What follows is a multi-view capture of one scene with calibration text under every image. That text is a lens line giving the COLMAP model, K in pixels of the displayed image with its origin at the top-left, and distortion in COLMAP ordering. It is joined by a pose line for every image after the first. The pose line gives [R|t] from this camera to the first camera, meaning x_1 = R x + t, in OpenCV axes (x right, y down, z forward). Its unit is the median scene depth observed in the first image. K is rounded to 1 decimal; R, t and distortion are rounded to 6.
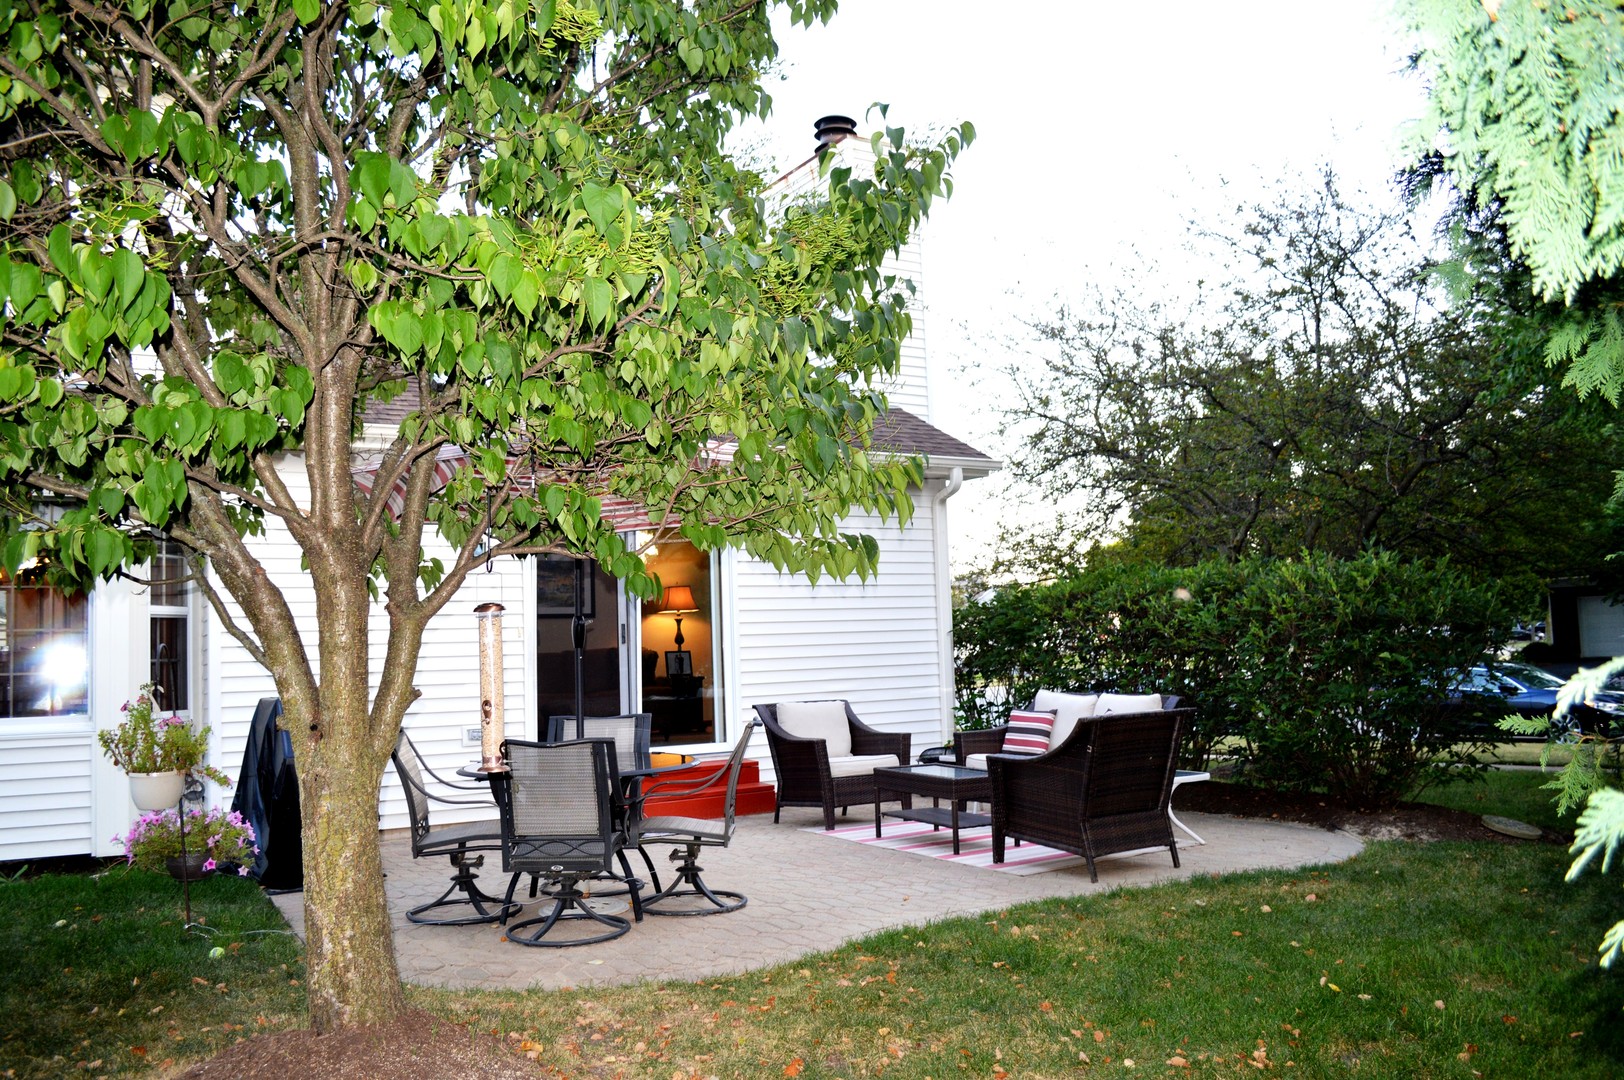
lens RADIAL K [[1265.1, 0, 812.8], [0, 1265.1, 541.3], [0, 0, 1]] dist [-0.061604, -0.002546]
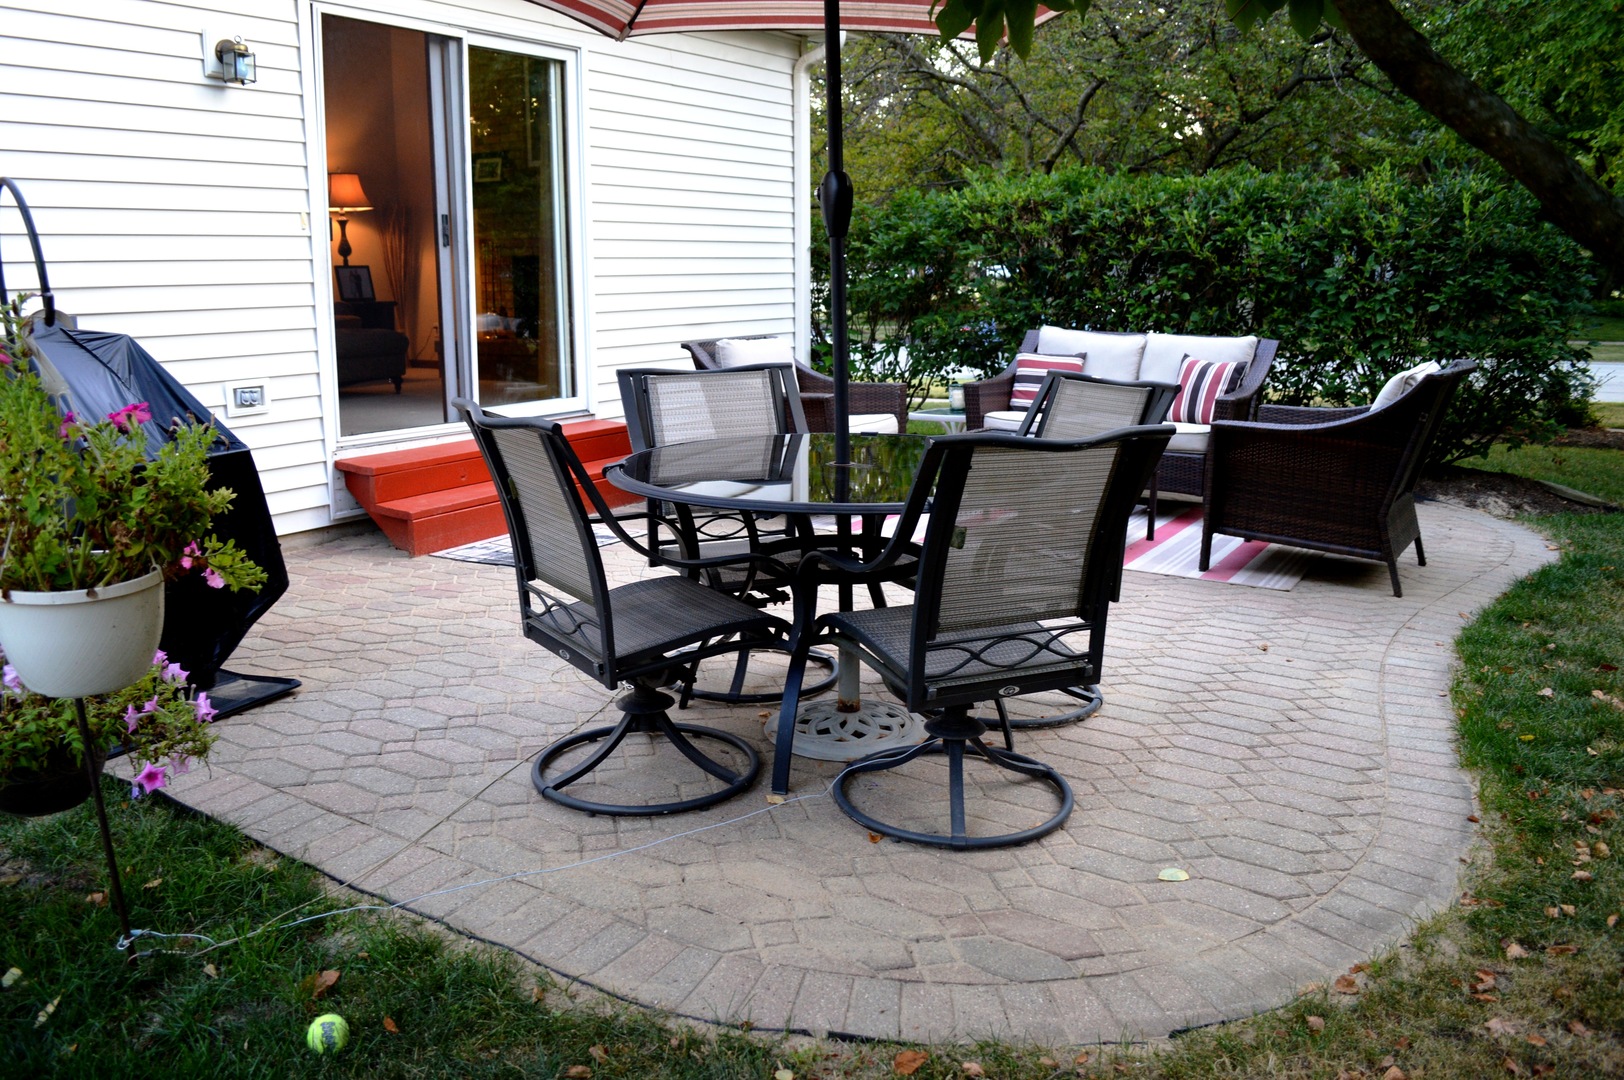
lens RADIAL K [[1265.1, 0, 809.9], [0, 1265.1, 540.8], [0, 0, 1]] dist [-0.061604, -0.002546]
pose [[0.901226, -0.061783, 0.428924, -0.286169], [-0.062135, 0.961134, 0.268998, 0.047473], [-0.428873, -0.269079, 0.862360, 0.377862]]
